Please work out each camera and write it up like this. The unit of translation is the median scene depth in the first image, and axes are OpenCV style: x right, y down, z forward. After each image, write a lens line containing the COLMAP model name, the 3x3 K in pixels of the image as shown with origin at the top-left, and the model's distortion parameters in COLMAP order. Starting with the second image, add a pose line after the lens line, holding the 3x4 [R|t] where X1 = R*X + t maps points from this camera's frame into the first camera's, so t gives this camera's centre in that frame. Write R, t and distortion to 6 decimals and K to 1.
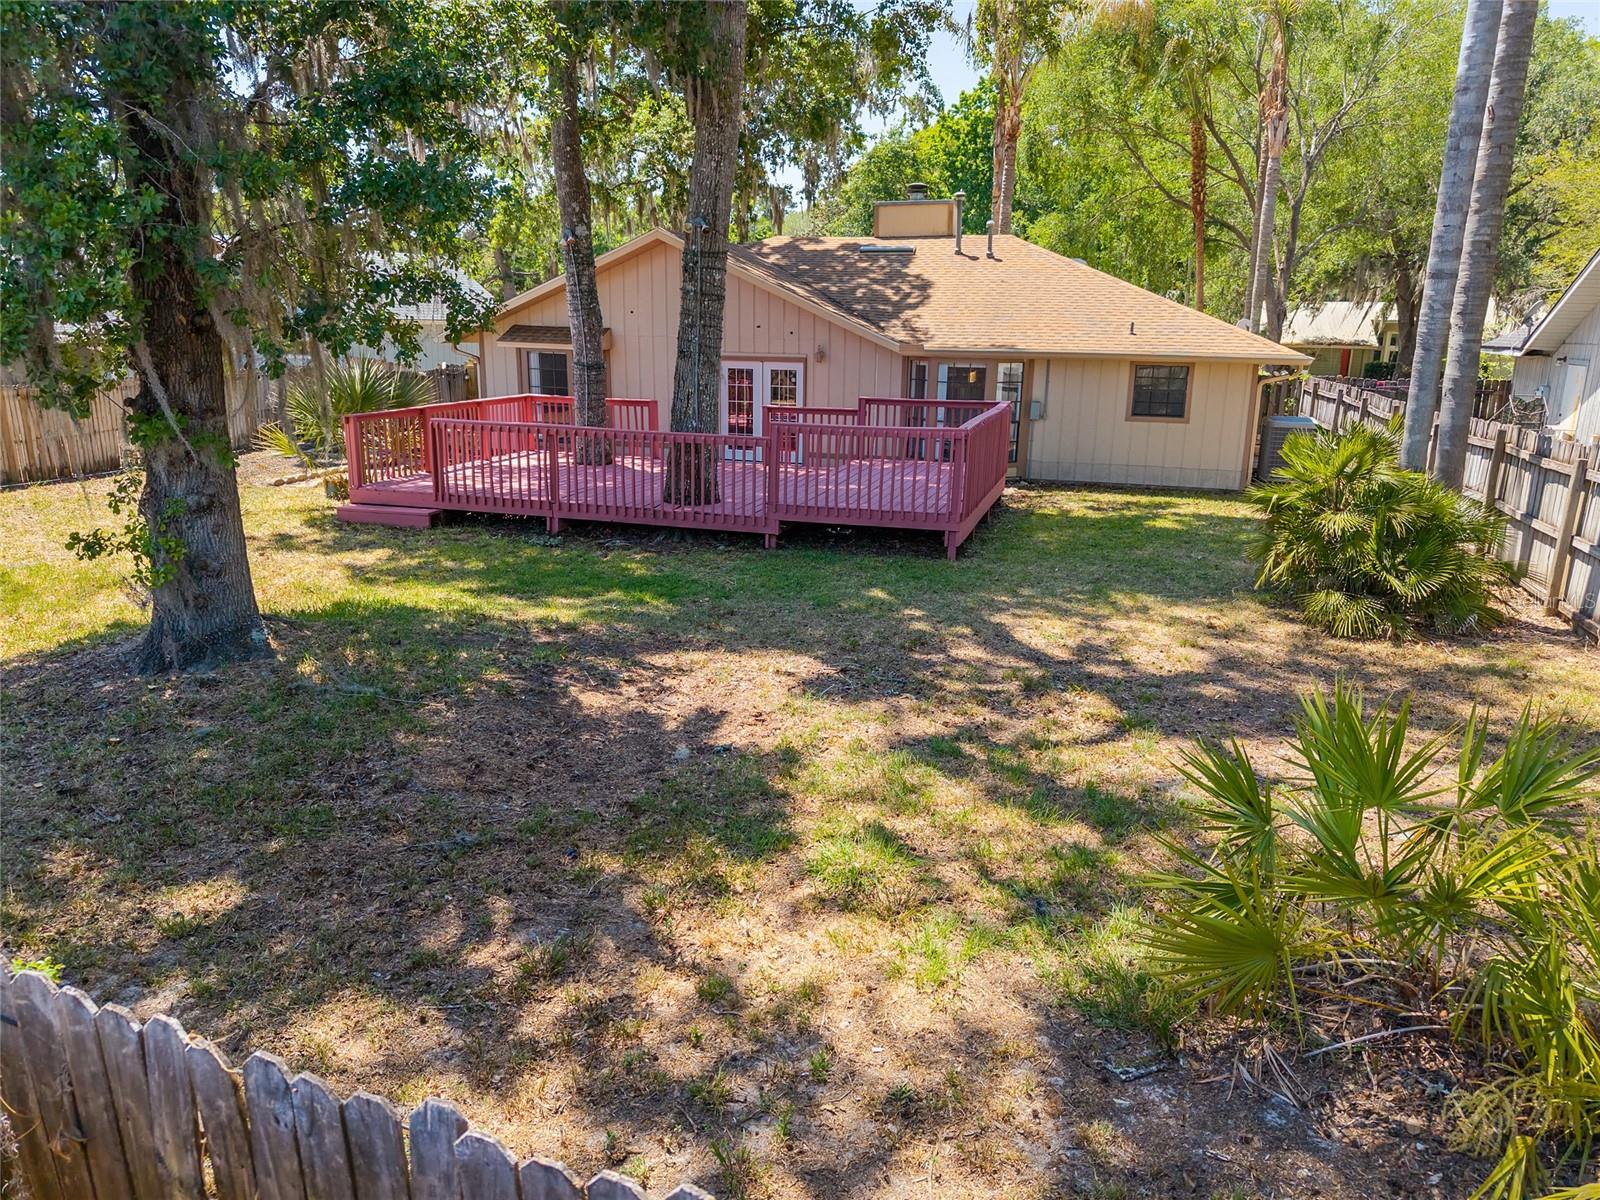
lens RADIAL K [[1098.7, 0, 800.0], [0, 1098.7, 600.0], [0, 0, 1]] dist [0.035751, -0.041811]
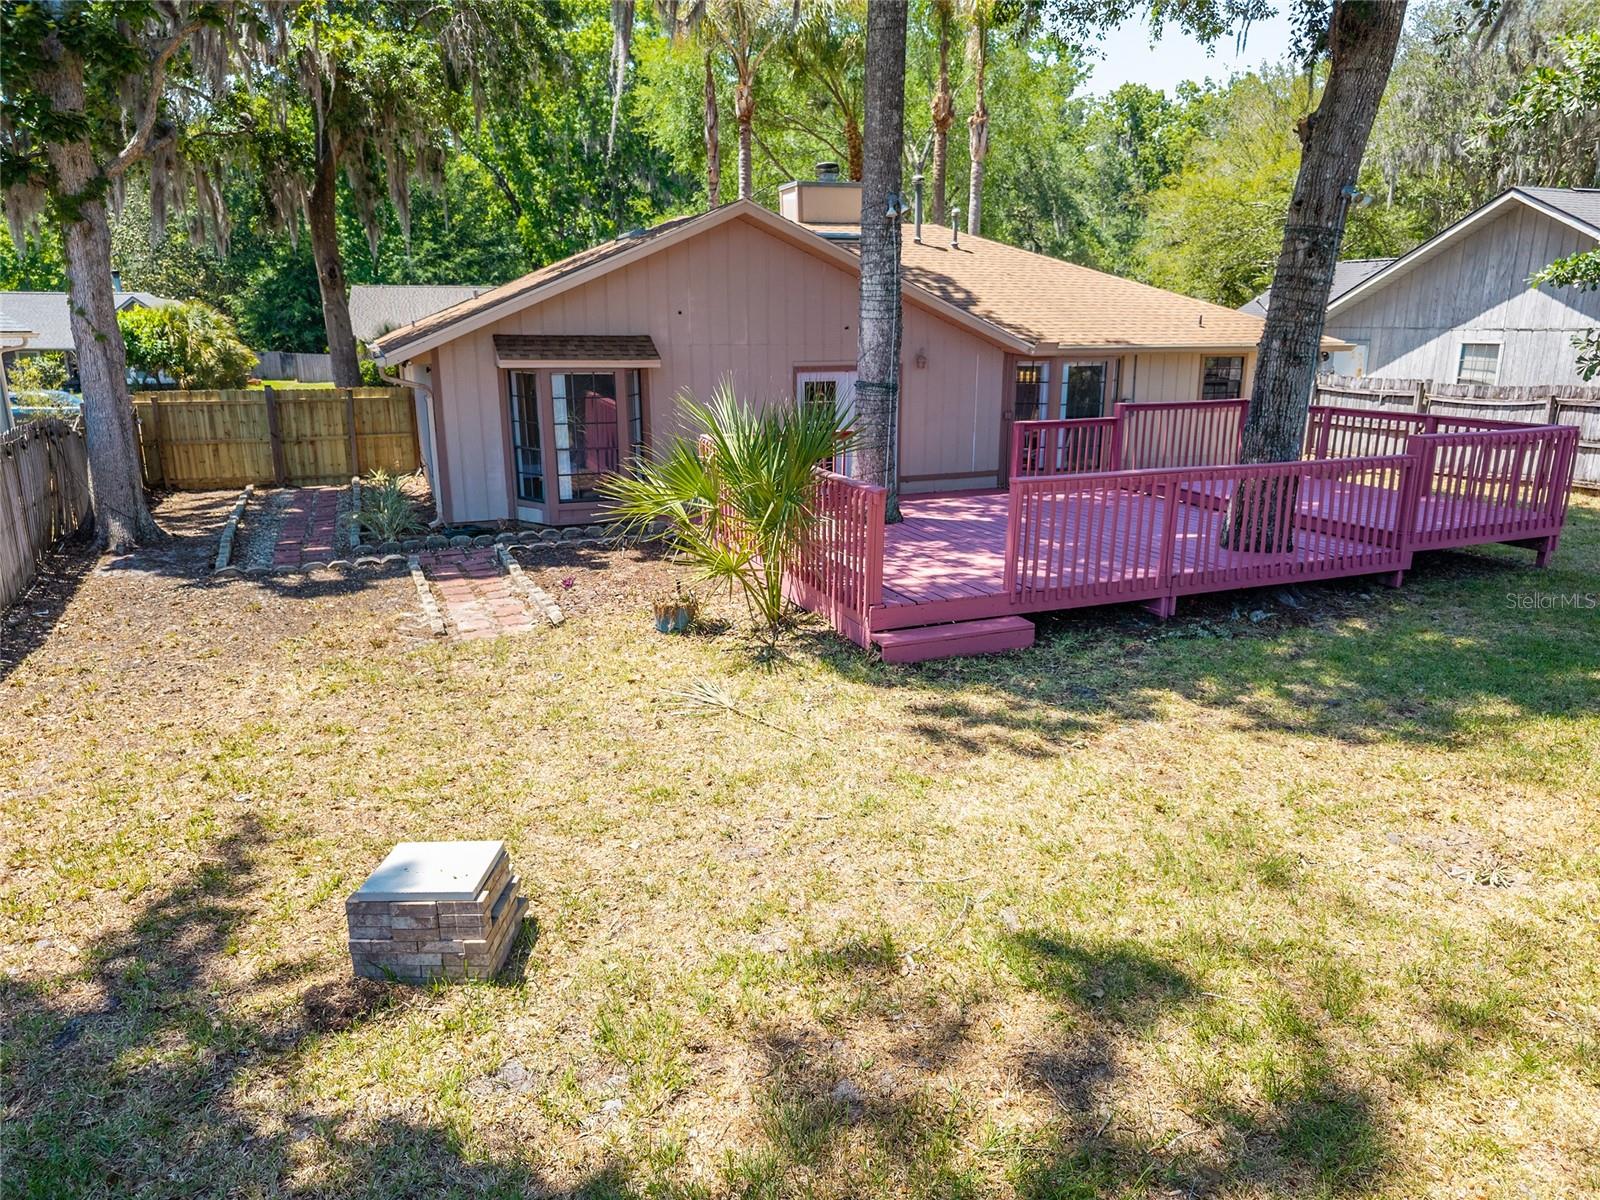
lens RADIAL K [[1077.5, 0, 800.0], [0, 1077.5, 600.0], [0, 0, 1]] dist [0.029182, -0.033835]
pose [[0.784100, -0.172443, 0.596197, -0.611619], [0.167678, 0.983761, 0.064018, -0.116253], [-0.597555, 0.049773, 0.800282, 0.425736]]
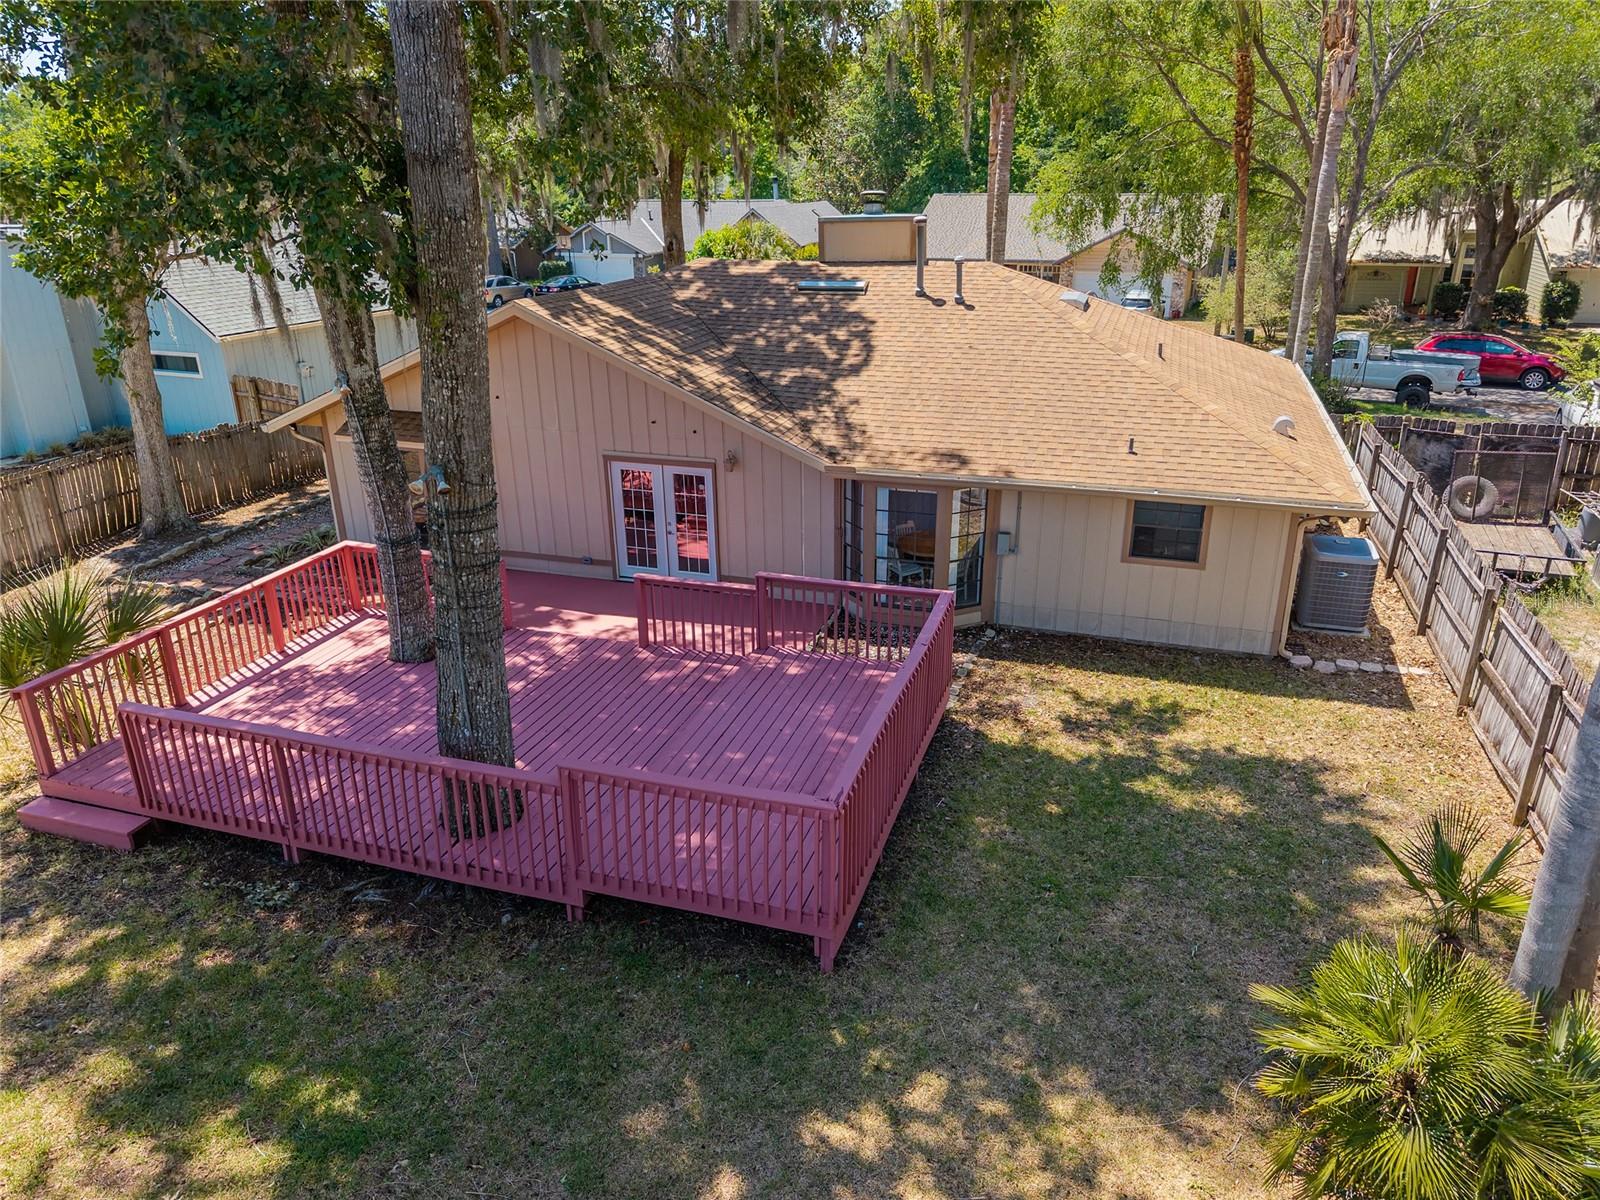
lens RADIAL K [[1088.1, 0, 800.0], [0, 1088.1, 600.0], [0, 0, 1]] dist [0.031751, -0.037051]
pose [[0.999158, -0.013143, -0.038878, 0.101296], [0.017897, 0.992047, 0.124588, -0.232994], [0.036931, -0.125179, 0.991447, 0.238370]]
